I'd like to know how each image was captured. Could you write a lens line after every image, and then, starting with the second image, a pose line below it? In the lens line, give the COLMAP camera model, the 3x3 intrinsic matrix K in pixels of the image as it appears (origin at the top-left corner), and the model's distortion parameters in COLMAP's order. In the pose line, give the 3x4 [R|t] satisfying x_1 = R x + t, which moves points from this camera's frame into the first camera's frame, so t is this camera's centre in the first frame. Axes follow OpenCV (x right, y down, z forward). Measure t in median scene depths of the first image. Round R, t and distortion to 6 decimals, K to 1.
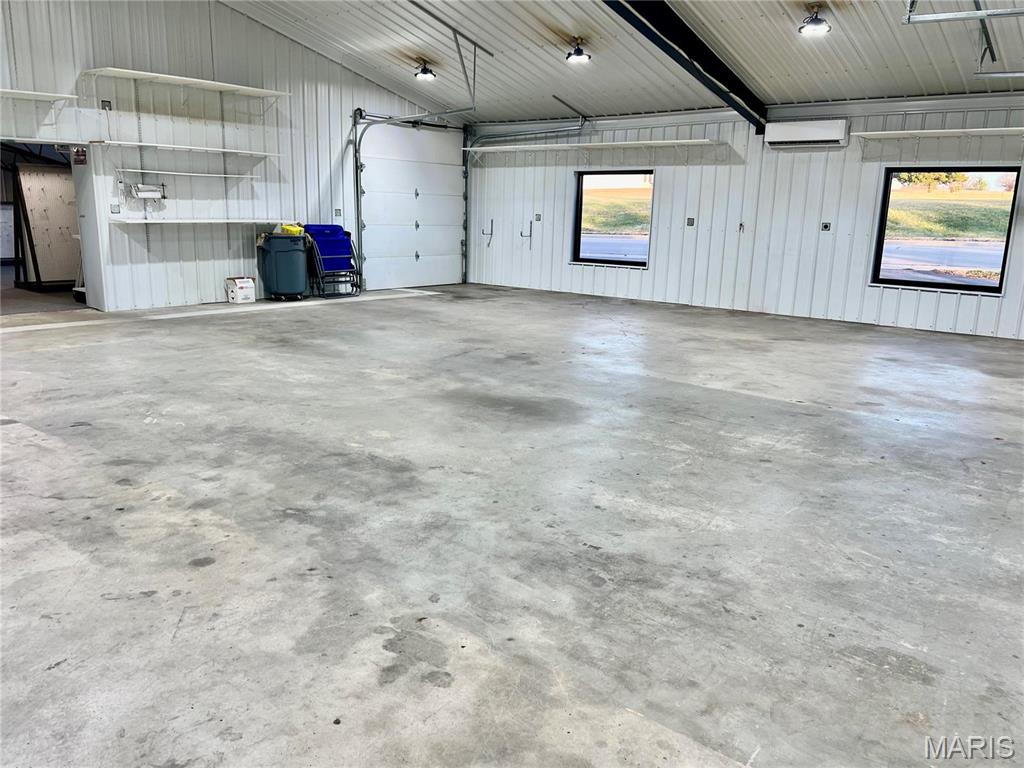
lens RADIAL K [[761.8, 0, 519.7], [0, 761.8, 378.1], [0, 0, 1]] dist [0.065510, -0.074583]
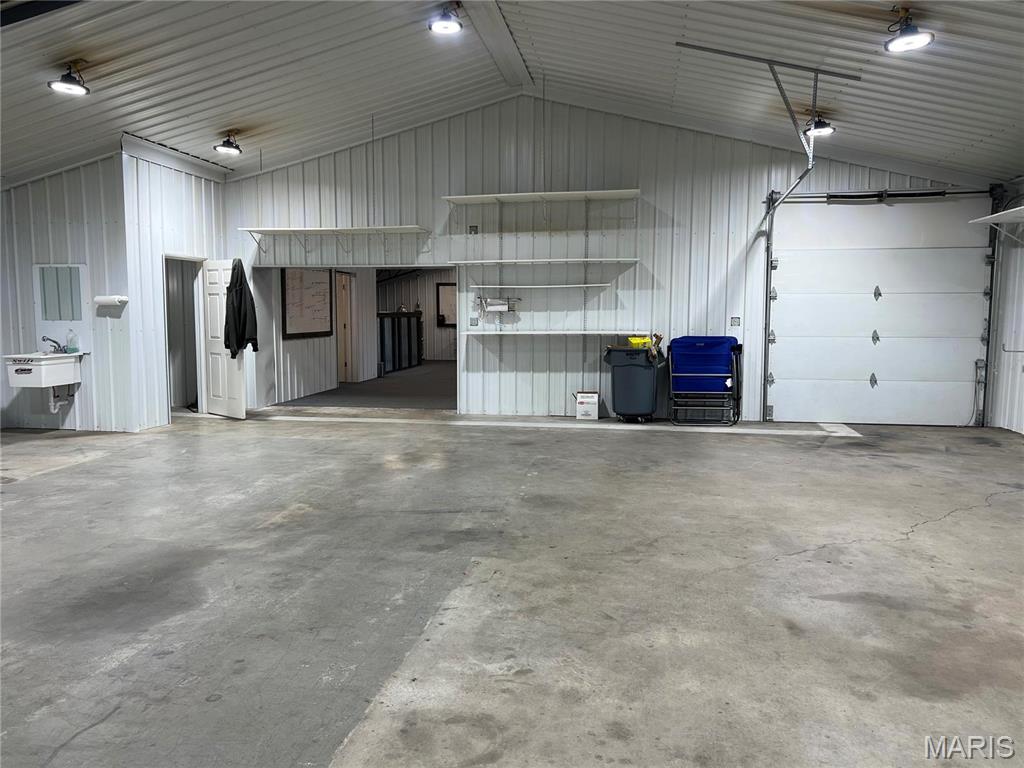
lens RADIAL K [[761.8, 0, 518.2], [0, 761.8, 383.6], [0, 0, 1]] dist [0.065510, -0.074583]
pose [[0.490498, 0.058883, -0.869451, 0.451279], [-0.176929, 0.983664, -0.033196, -0.110326], [0.853292, 0.170114, 0.492903, 0.545741]]
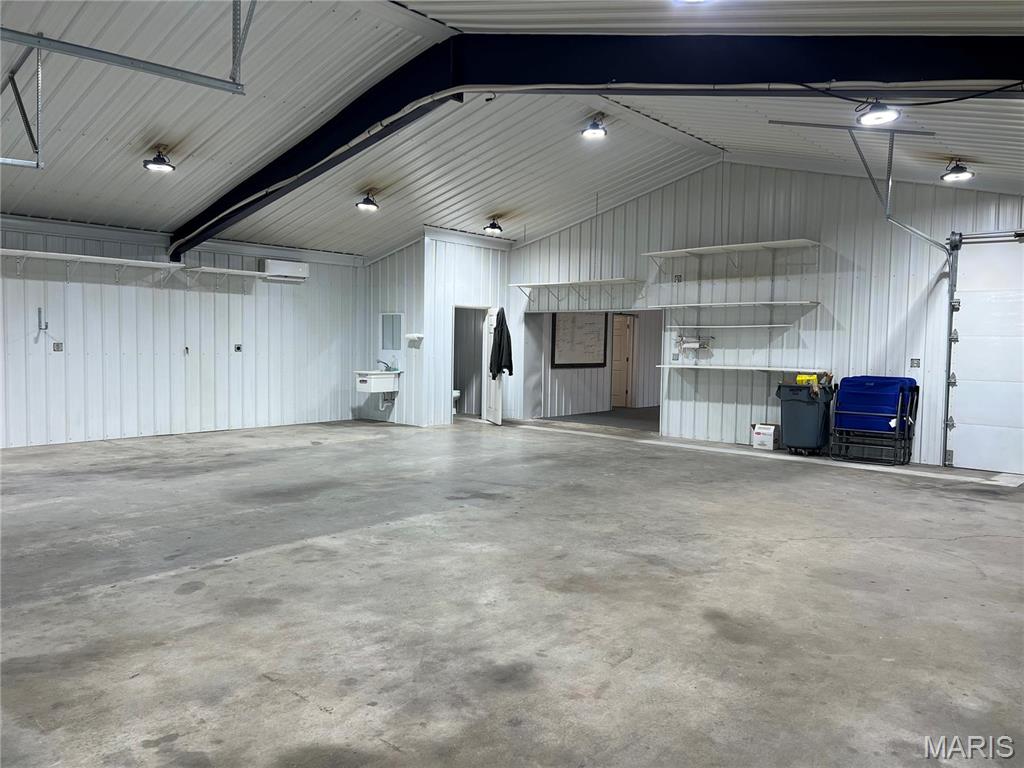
lens RADIAL K [[761.8, 0, 517.2], [0, 761.8, 381.8], [0, 0, 1]] dist [0.065510, -0.074583]
pose [[-0.041230, 0.027006, -0.998785, 0.749380], [-0.233522, 0.971688, 0.035913, -0.165934], [0.971477, 0.234718, -0.033756, 0.809696]]
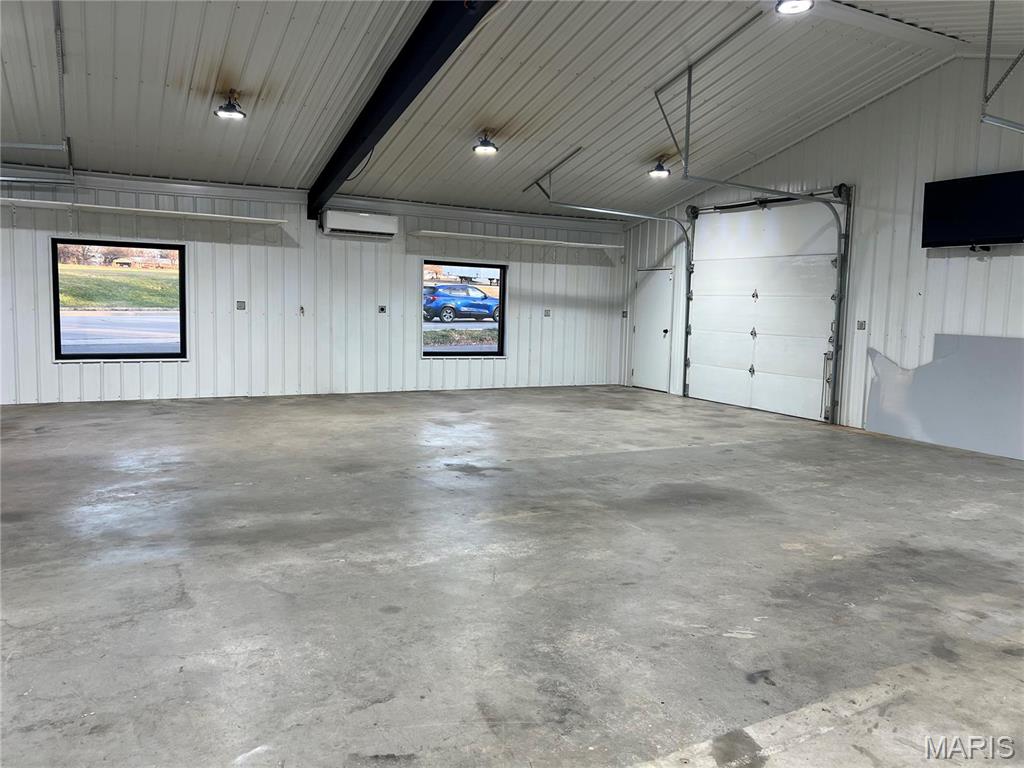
lens RADIAL K [[761.8, 0, 510.7], [0, 761.8, 375.7], [0, 0, 1]] dist [0.065510, -0.074583]
pose [[0.394188, -0.105508, 0.912954, -0.606317], [0.182282, 0.982628, 0.034856, -0.121279], [-0.900772, 0.152675, 0.406572, 0.454805]]
